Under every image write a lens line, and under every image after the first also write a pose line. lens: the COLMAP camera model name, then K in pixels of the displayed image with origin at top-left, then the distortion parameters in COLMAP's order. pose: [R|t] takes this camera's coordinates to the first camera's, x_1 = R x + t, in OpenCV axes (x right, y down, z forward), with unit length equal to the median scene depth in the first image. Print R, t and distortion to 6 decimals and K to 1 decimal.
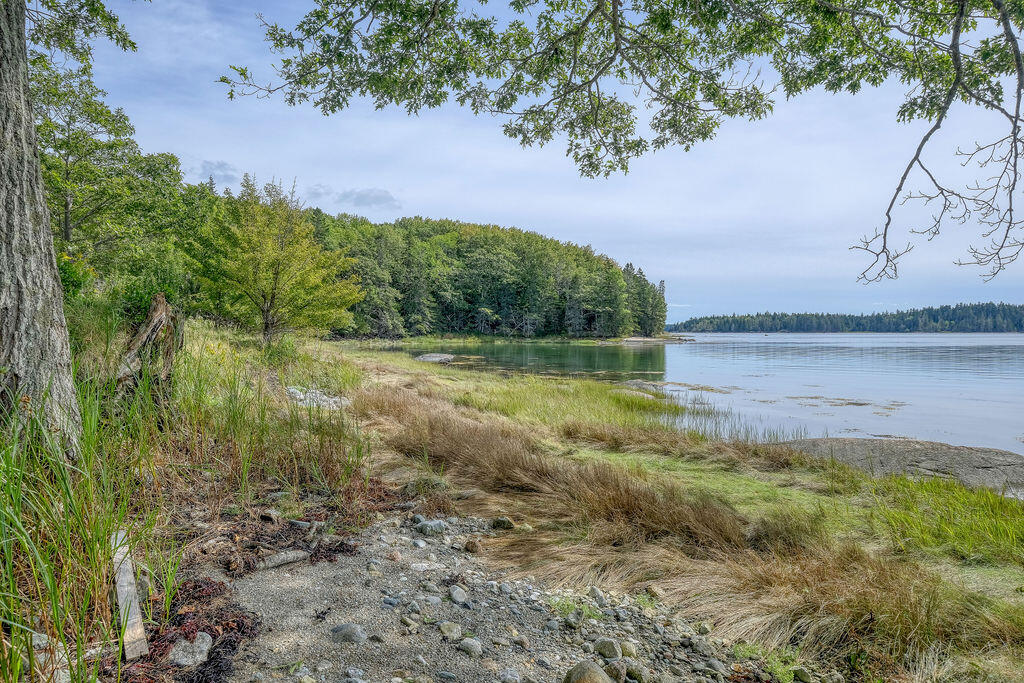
lens RADIAL K [[692.0, 0, 508.4], [0, 692.0, 347.0], [0, 0, 1]] dist [-0.001005, 0.011310]
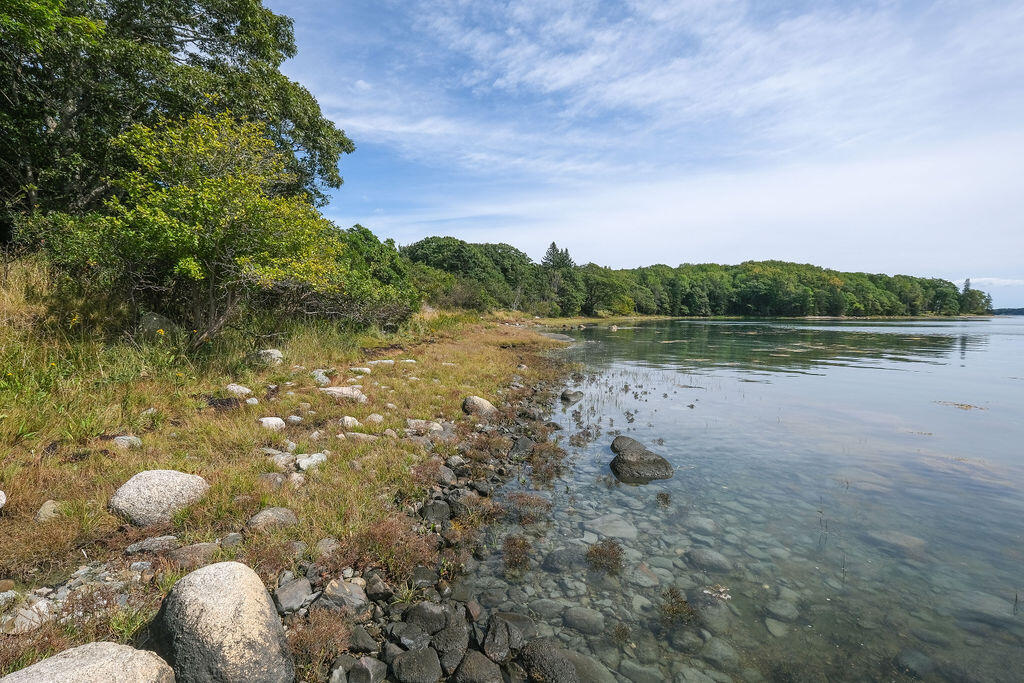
lens RADIAL K [[484.0, 0, 517.3], [0, 484.0, 334.4], [0, 0, 1]] dist [0.003036, 0.000878]
pose [[0.706353, 0.028884, -0.707270, 4.262014], [-0.016804, 0.999570, 0.024039, 0.168600], [0.707660, -0.005094, 0.706534, -5.770112]]
